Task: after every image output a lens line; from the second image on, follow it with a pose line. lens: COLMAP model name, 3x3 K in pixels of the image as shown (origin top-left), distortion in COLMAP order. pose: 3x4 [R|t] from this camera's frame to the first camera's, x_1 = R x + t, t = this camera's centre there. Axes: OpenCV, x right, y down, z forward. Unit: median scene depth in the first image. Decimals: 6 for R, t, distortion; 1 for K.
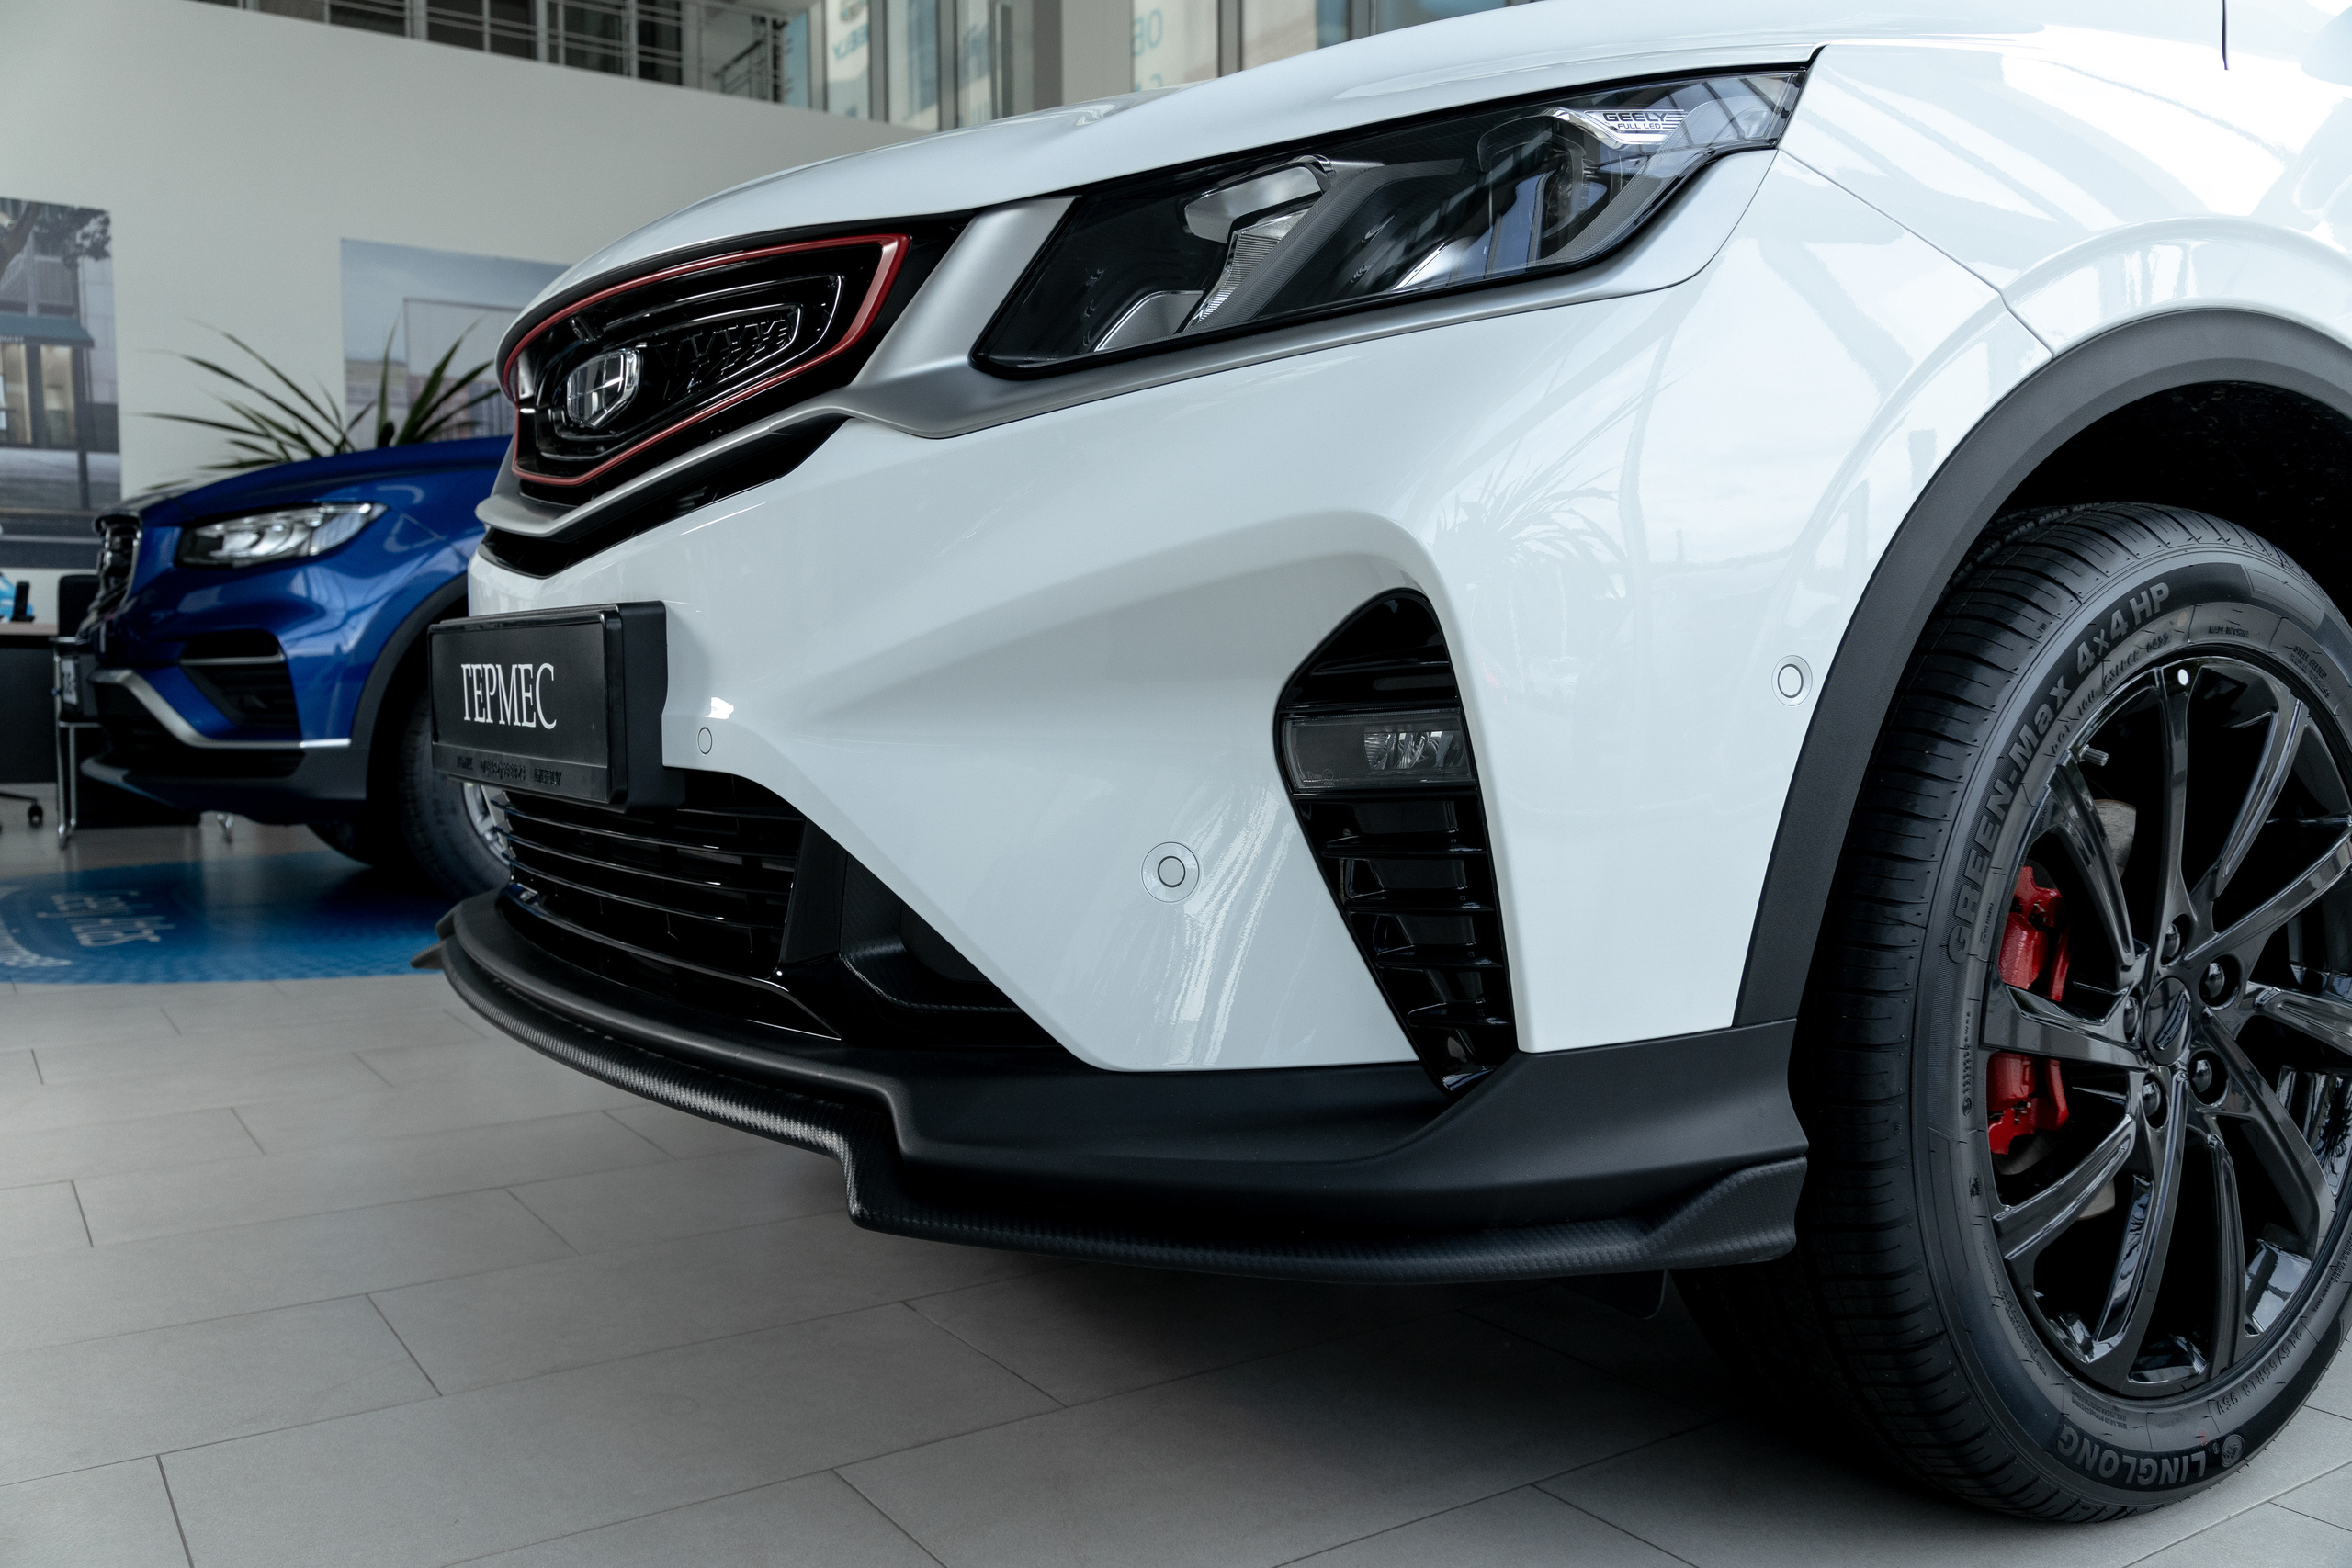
lens RADIAL K [[1930.0, 0, 1176.0], [0, 1930.0, 784.0], [0, 0, 1]] dist [0.011375, 0.009618]
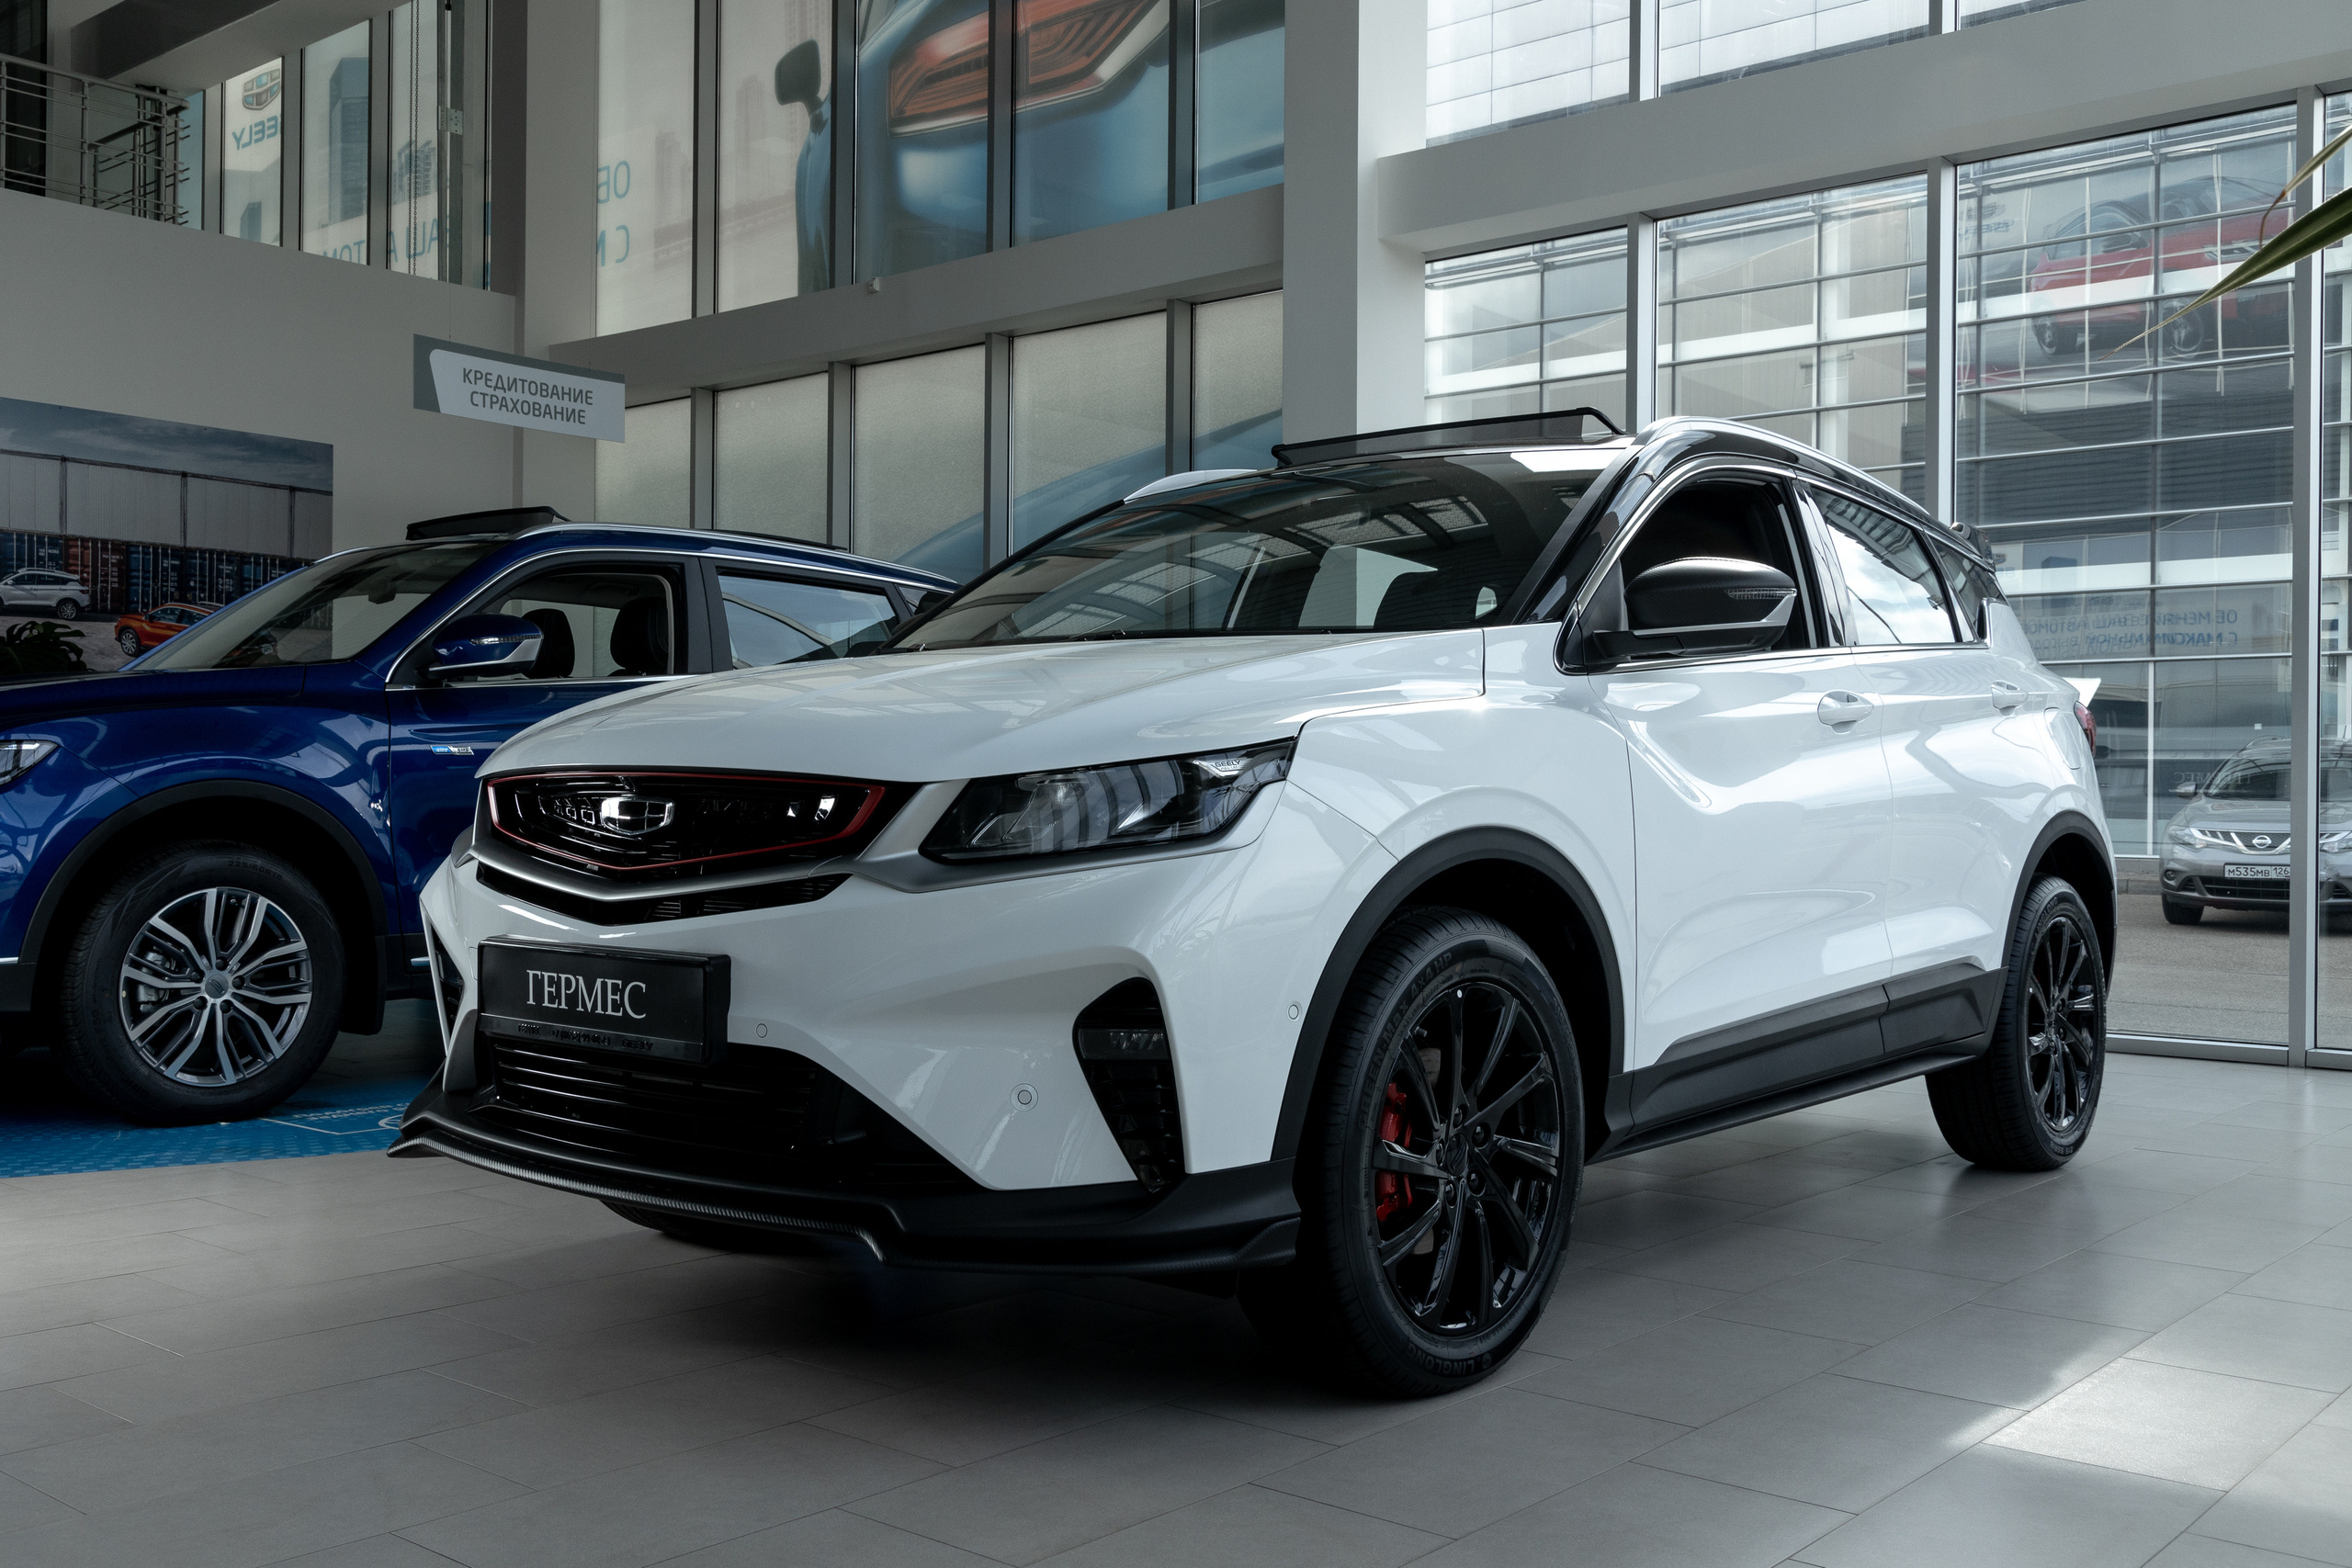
lens RADIAL K [[2021.0, 0, 1176.0], [0, 2021.0, 784.0], [0, 0, 1]] dist [0.007034, 0.009296]
pose [[0.961685, 0.021807, 0.273288, -0.424083], [-0.000196, 0.996886, -0.078858, -0.115085], [-0.274157, 0.075783, 0.958694, -1.141712]]
